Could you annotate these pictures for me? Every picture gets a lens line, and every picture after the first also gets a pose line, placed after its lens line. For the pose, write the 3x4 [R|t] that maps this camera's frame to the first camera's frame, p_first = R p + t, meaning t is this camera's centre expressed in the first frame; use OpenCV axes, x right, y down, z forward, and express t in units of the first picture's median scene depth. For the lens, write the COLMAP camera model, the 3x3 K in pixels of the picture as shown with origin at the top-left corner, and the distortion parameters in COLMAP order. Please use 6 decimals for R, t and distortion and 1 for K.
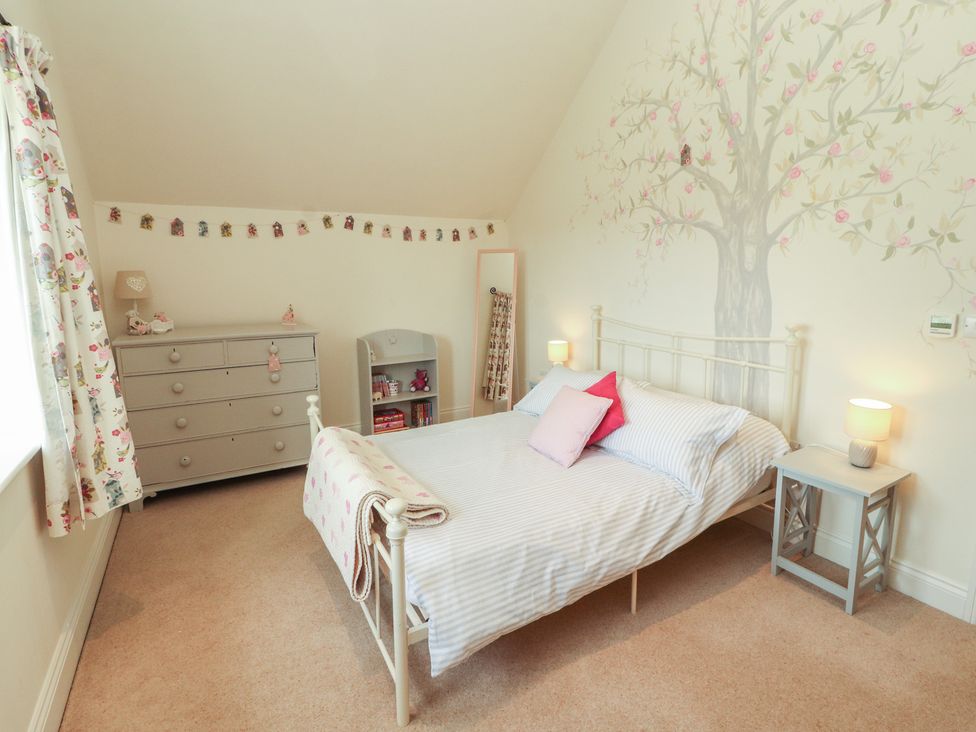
lens RADIAL K [[518.0, 0, 489.9], [0, 518.0, 361.1], [0, 0, 1]] dist [-0.004998, -0.009578]
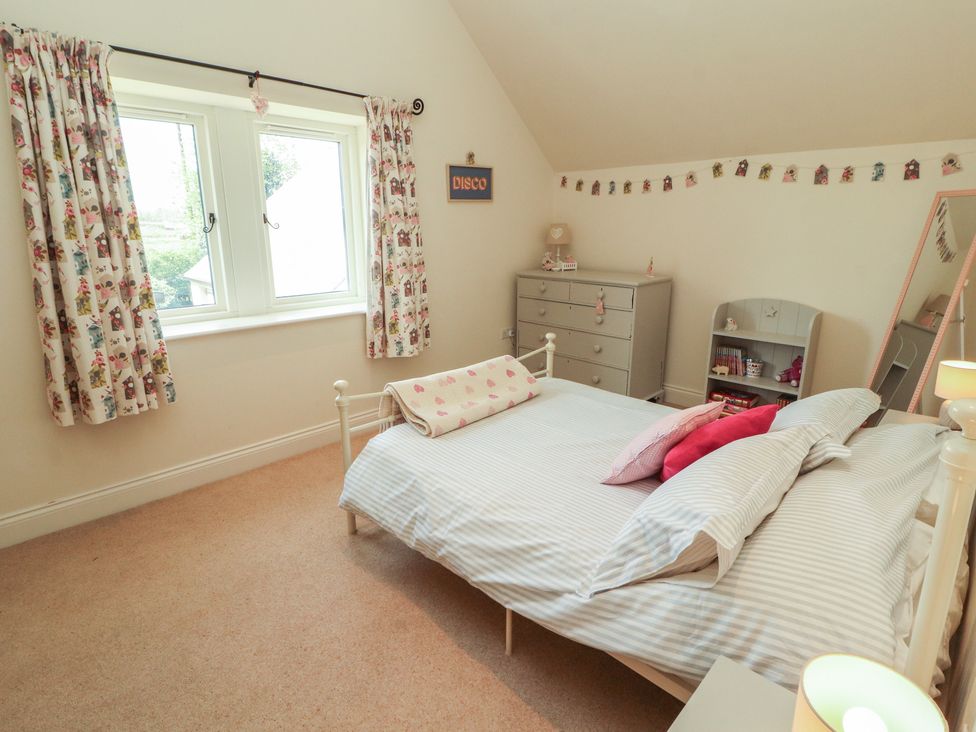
lens RADIAL K [[518.0, 0, 491.1], [0, 518.0, 362.8], [0, 0, 1]] dist [-0.004998, -0.009578]
pose [[0.234449, 0.255863, -0.937853, 0.932441], [-0.167900, 0.960901, 0.220178, -0.132471], [0.957519, 0.105845, 0.268242, 0.713418]]
